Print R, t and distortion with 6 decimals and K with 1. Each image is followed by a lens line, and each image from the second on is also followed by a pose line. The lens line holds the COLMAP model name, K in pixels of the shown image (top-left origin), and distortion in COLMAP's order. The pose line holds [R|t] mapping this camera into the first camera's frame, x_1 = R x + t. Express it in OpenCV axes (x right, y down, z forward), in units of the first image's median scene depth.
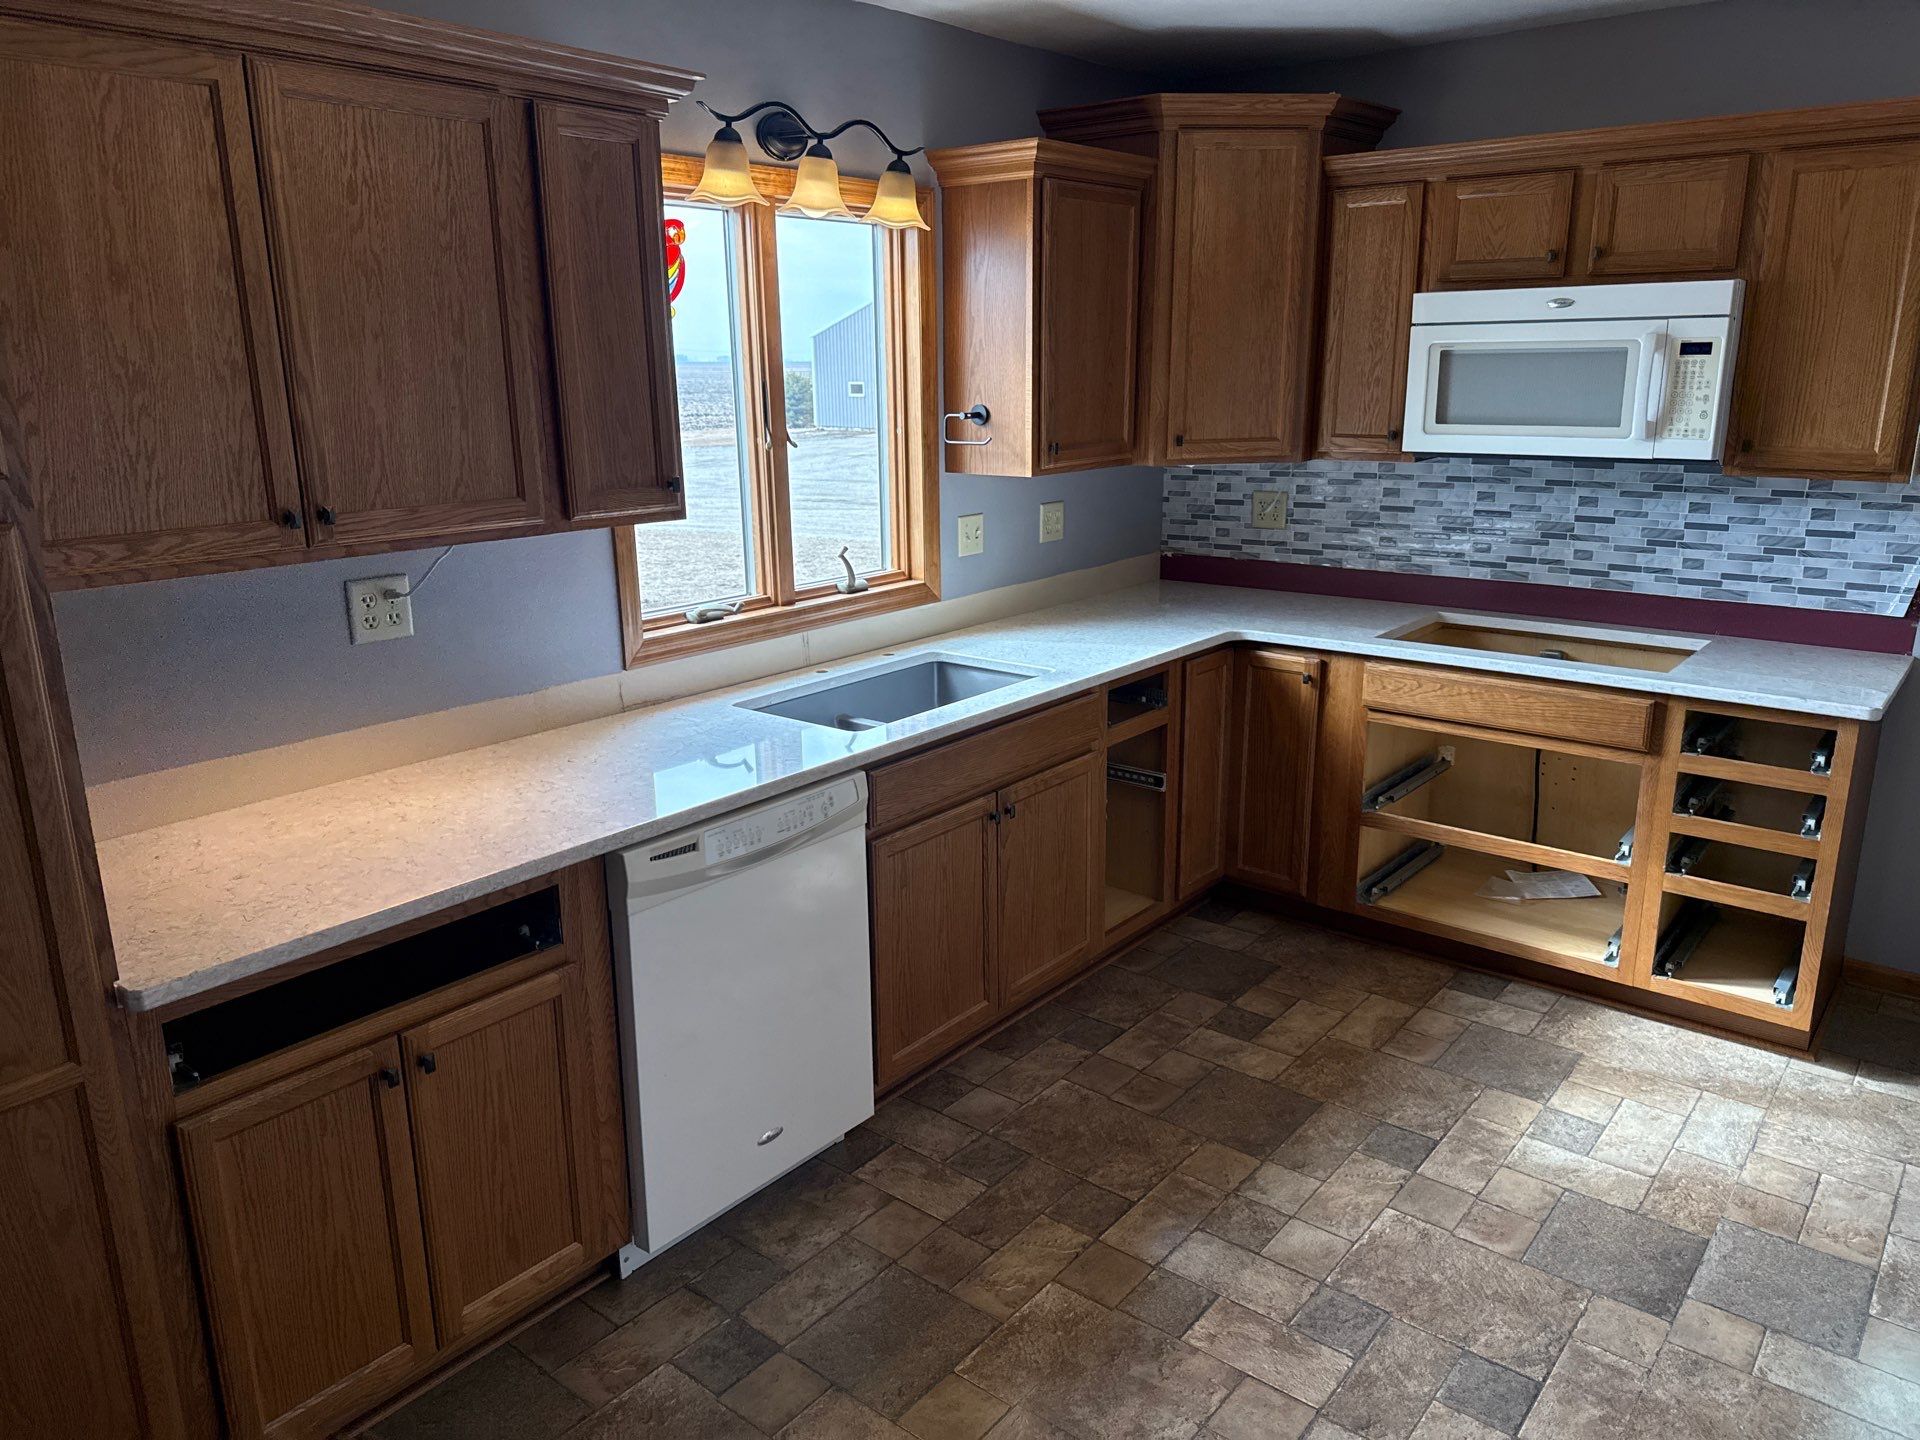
lens RADIAL K [[1375.0, 0, 960.0], [0, 1375.0, 720.0], [0, 0, 1]] dist [0.097913, -0.138427]
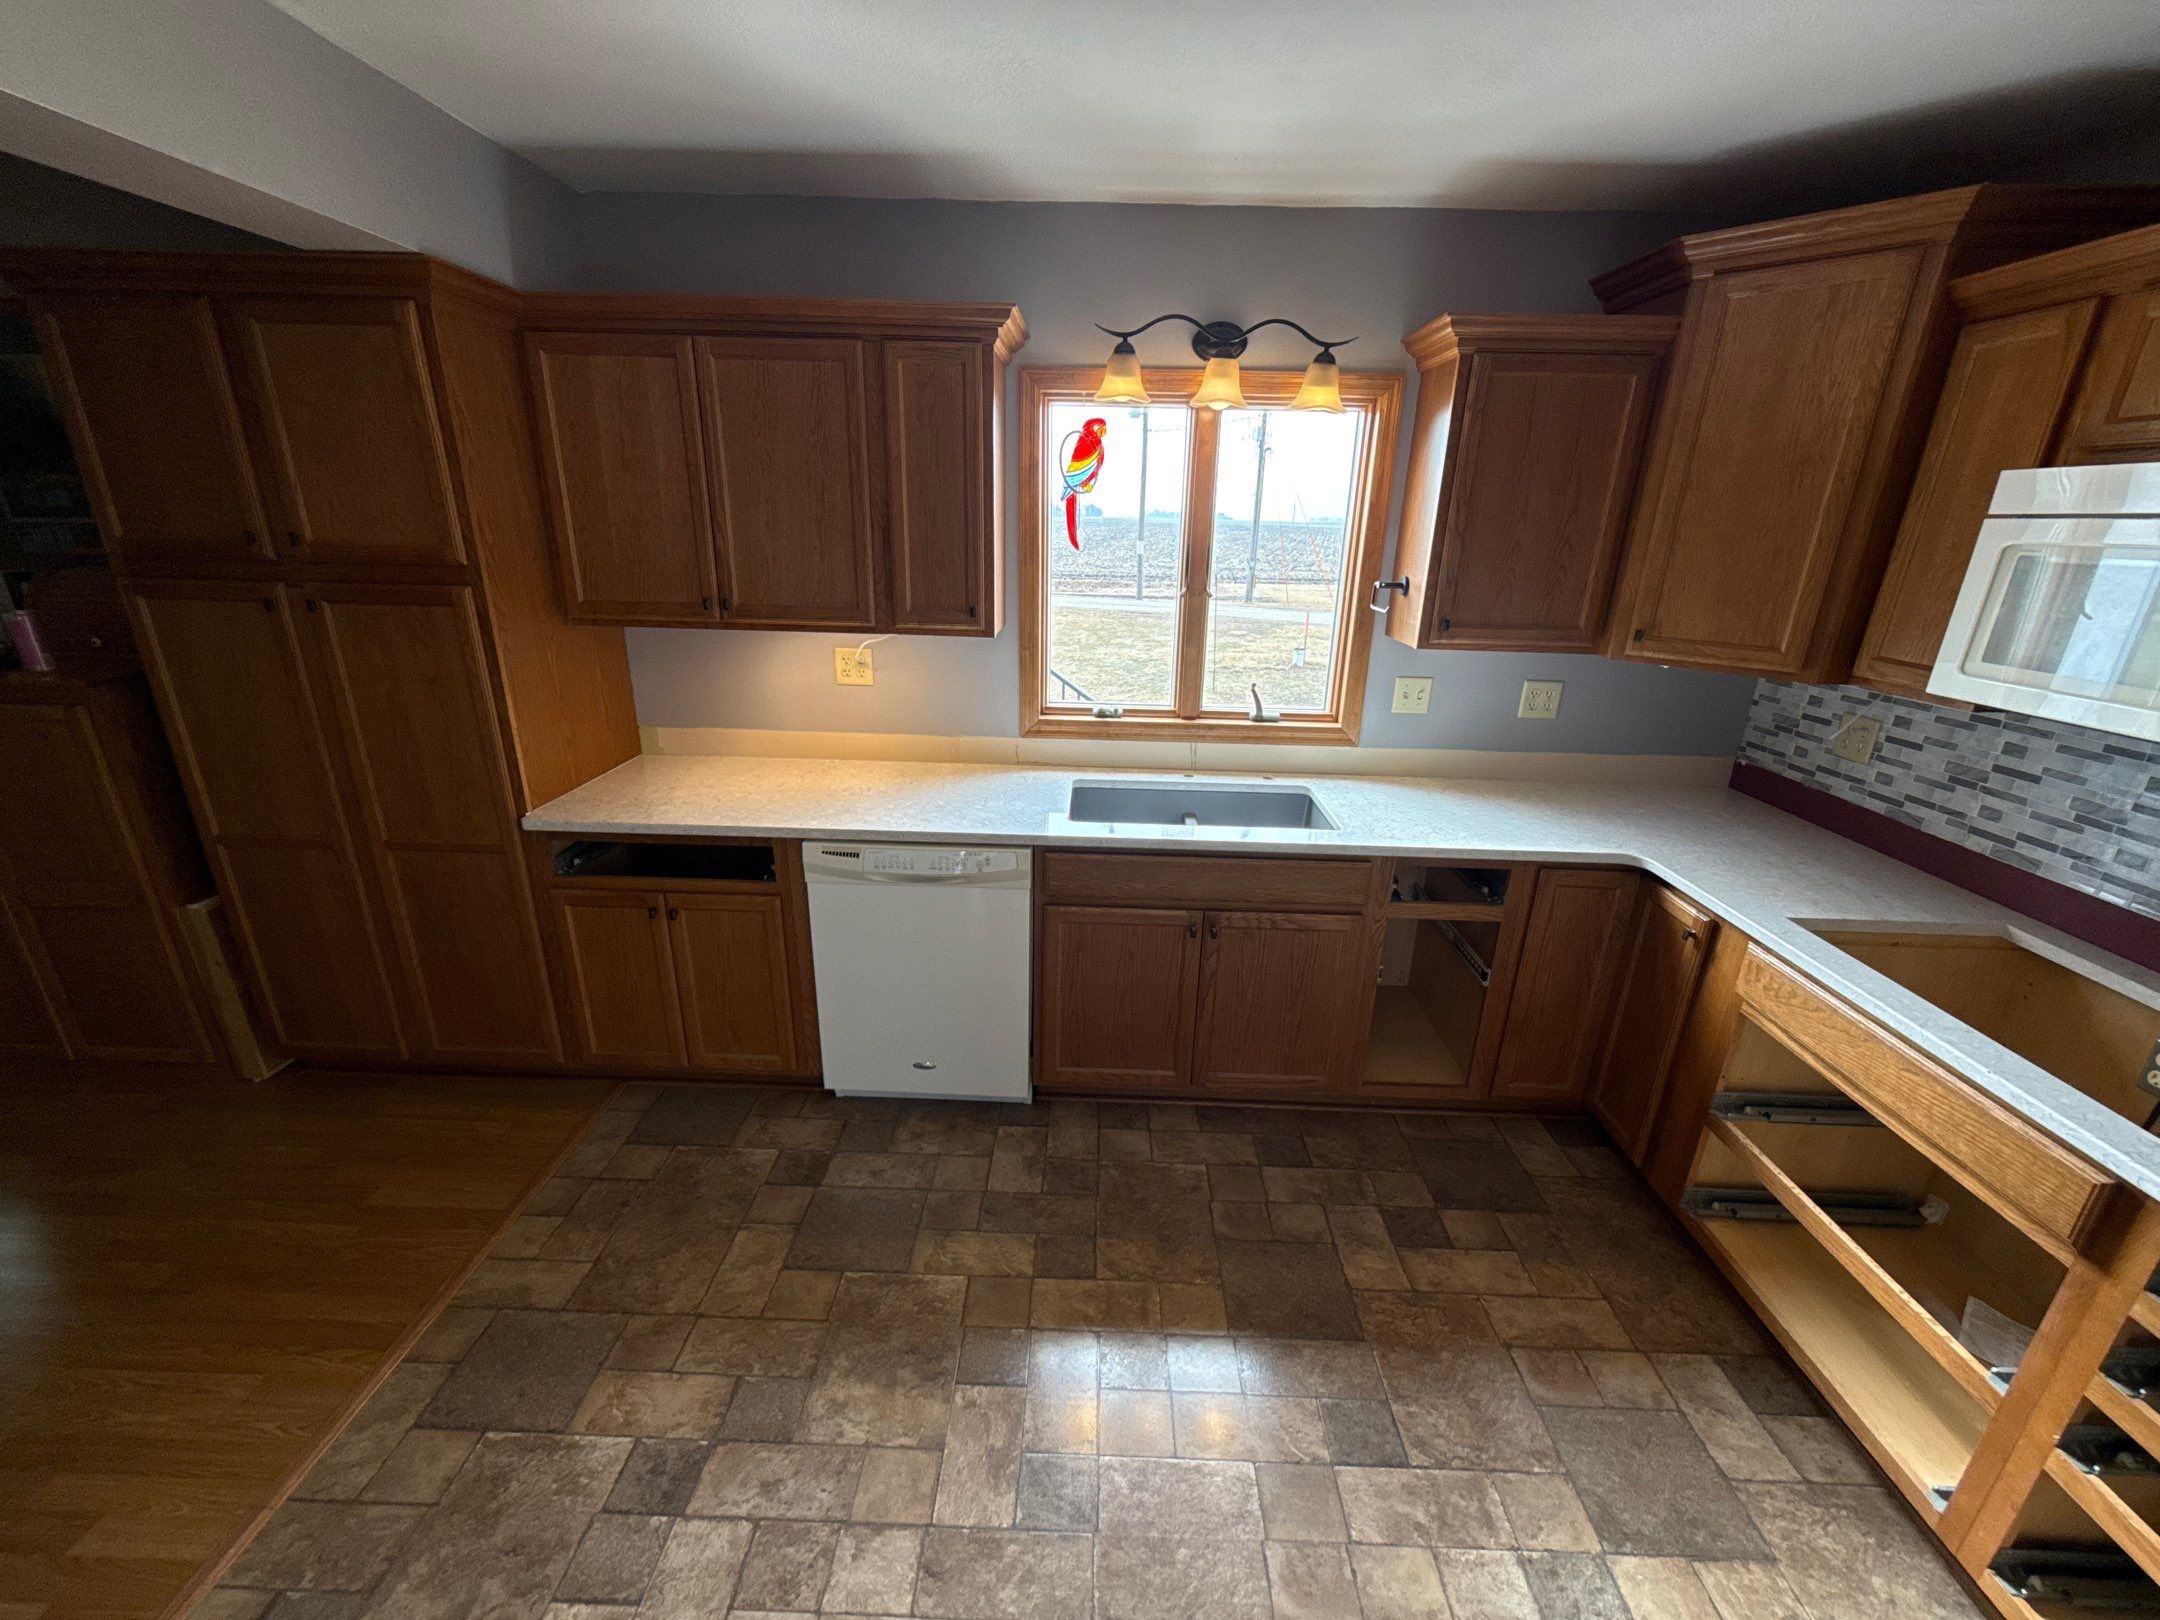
lens RADIAL K [[867.8, 0, 1073.6], [0, 867.8, 813.3], [0, 0, 1]] dist [0.000005, 0.000514]
pose [[0.603240, 0.285401, -0.744747, 0.415325], [-0.232228, 0.956176, 0.178321, -0.113090], [0.763002, 0.065381, 0.643082, 0.381570]]
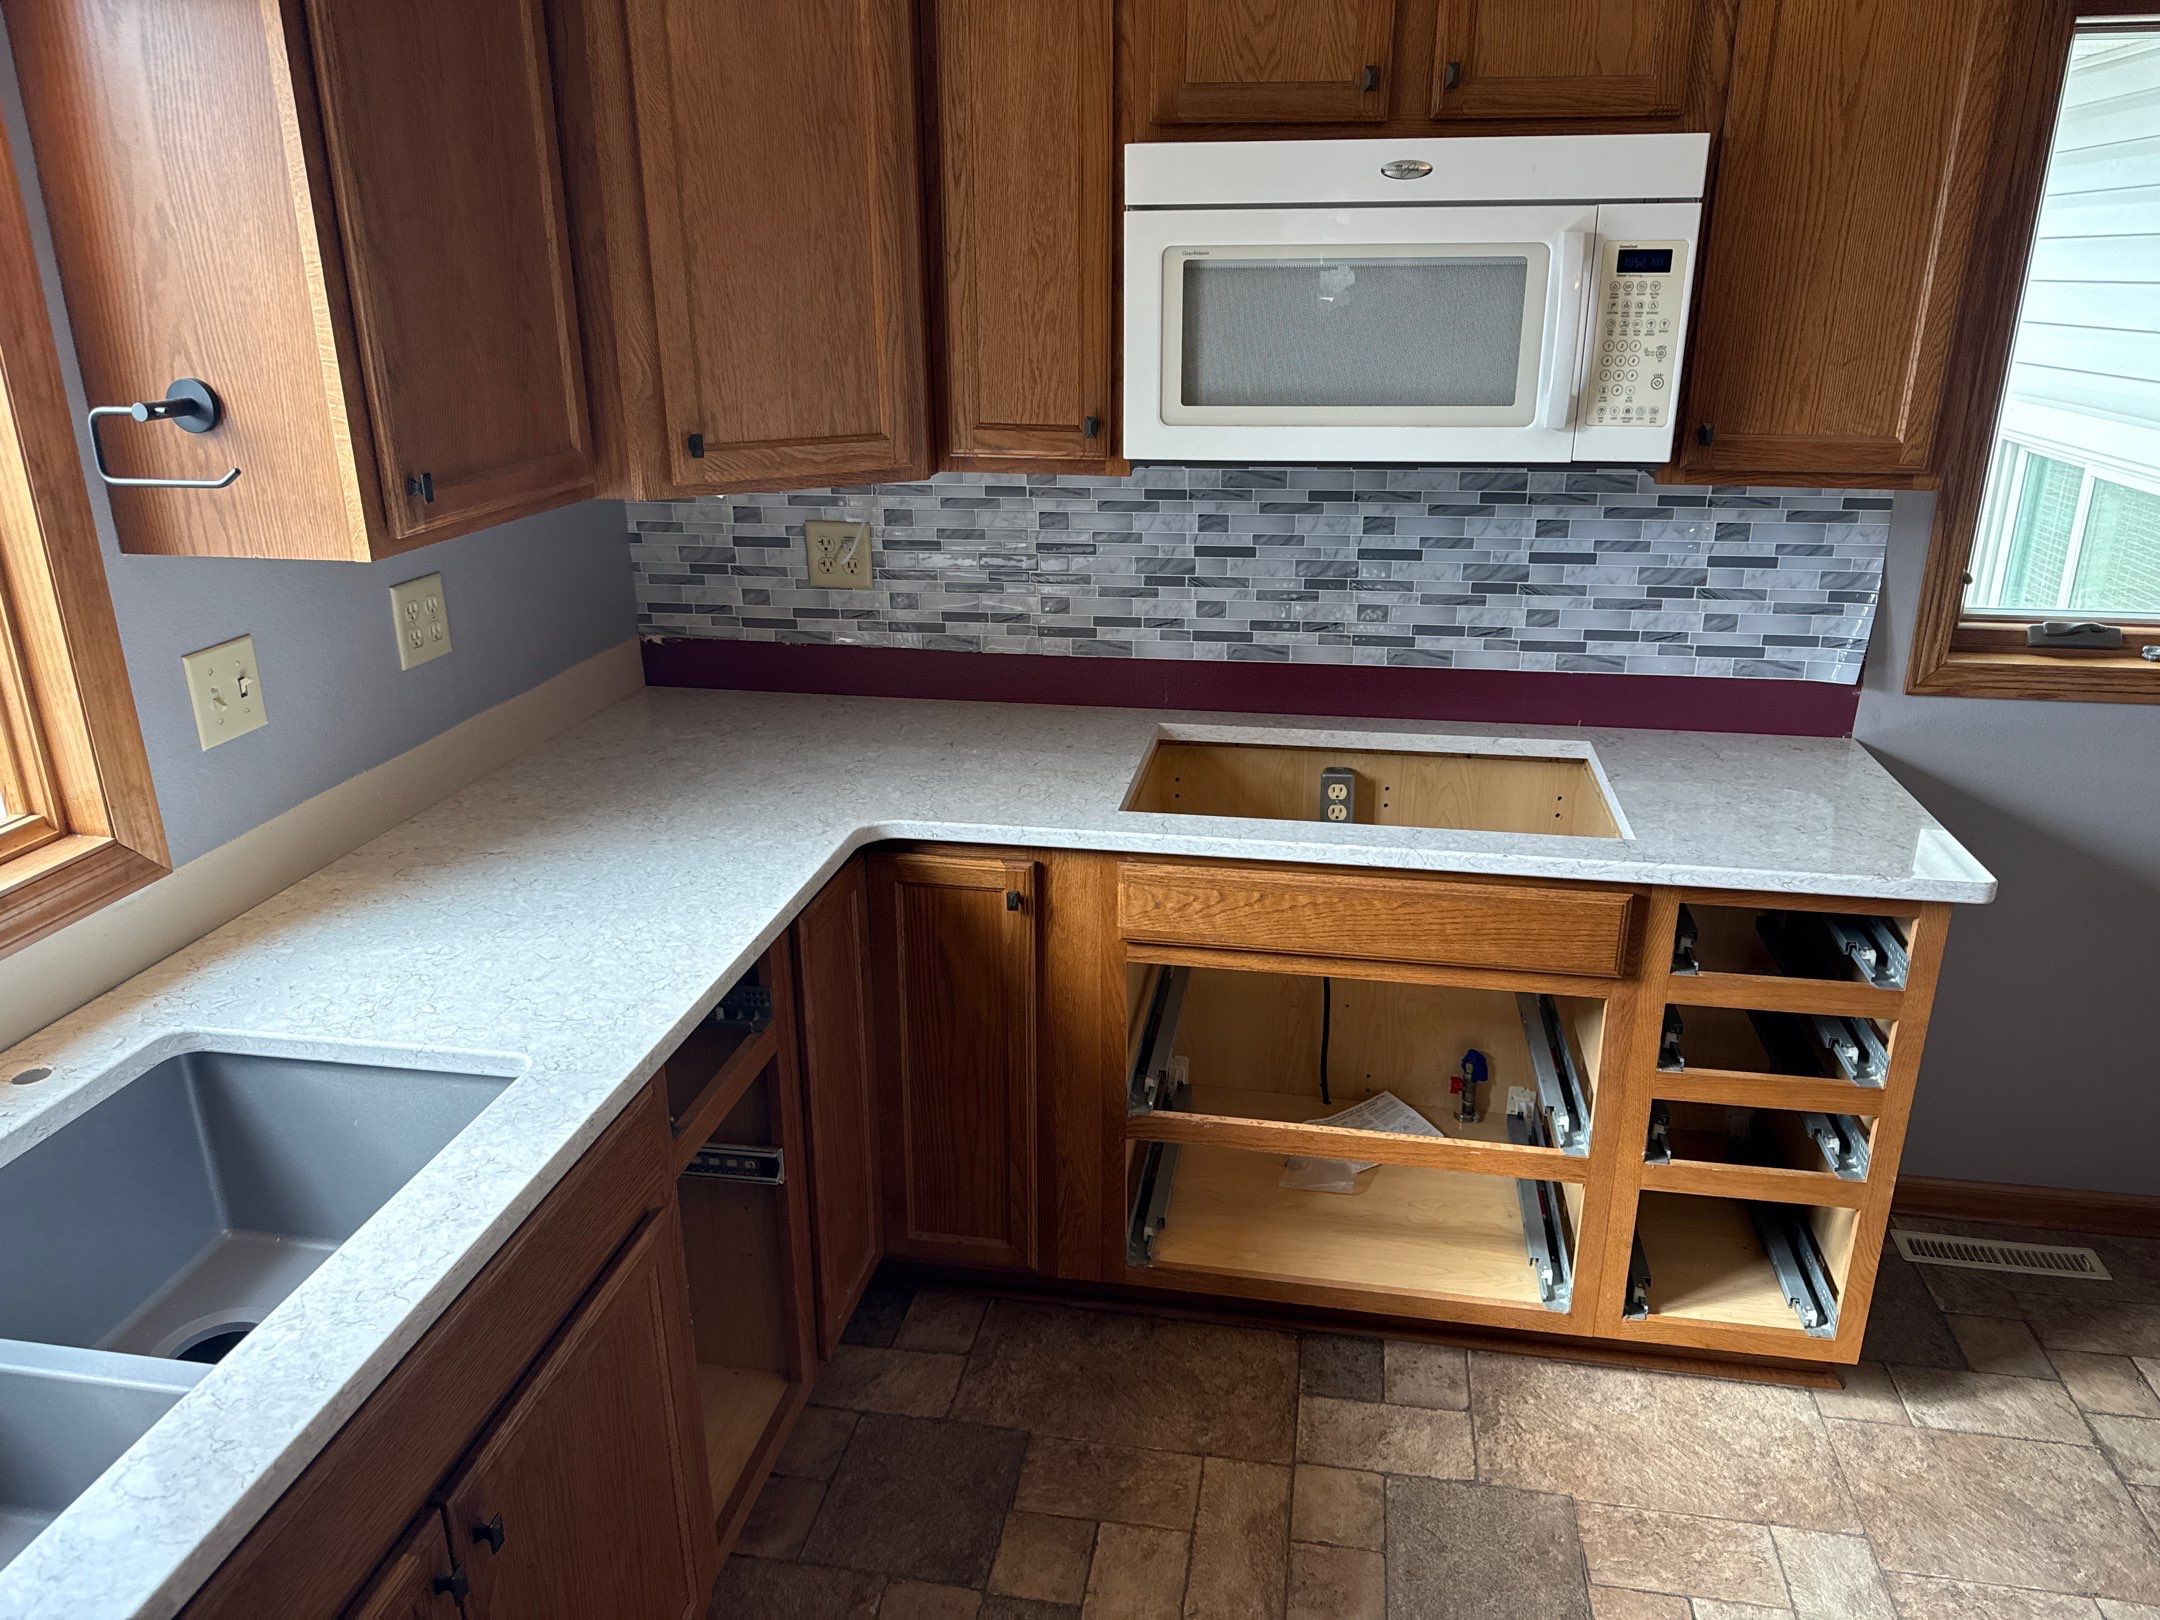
lens RADIAL K [[1503.5, 0, 1090.3], [0, 1503.5, 819.1], [0, 0, 1]] dist [0.096247, -0.125325]
pose [[0.872239, -0.157103, 0.463161, 0.016642], [0.116484, 0.986483, 0.115247, -0.128184], [-0.475007, -0.046571, 0.878749, 0.504851]]
